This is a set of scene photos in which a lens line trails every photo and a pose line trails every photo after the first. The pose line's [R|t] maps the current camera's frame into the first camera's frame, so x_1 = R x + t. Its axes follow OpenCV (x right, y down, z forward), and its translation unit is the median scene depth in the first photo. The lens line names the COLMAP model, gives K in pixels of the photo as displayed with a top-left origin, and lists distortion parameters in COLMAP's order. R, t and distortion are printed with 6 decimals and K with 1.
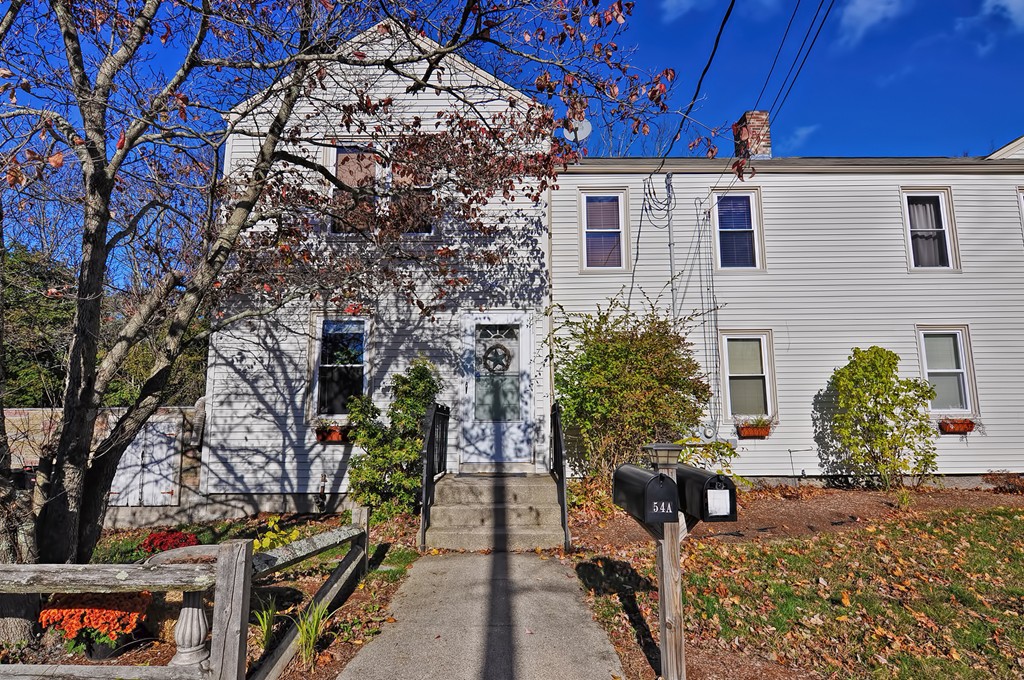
lens RADIAL K [[508.5, 0, 512.0], [0, 508.5, 340.0], [0, 0, 1]] dist [0.044170, -0.034195]
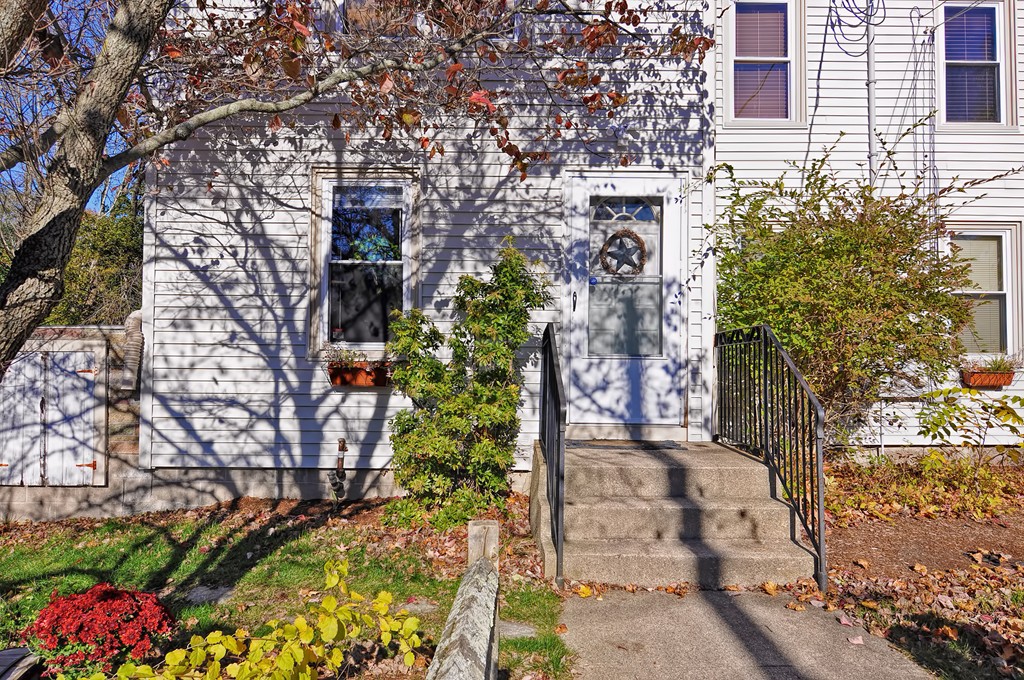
lens RADIAL K [[606.1, 0, 495.1], [0, 606.1, 331.0], [0, 0, 1]] dist [0.054658, -0.057809]
pose [[0.999933, 0.011063, 0.003536, -0.186887], [-0.011369, 0.994591, 0.103247, 0.054607], [-0.002375, -0.103280, 0.994649, 0.284060]]
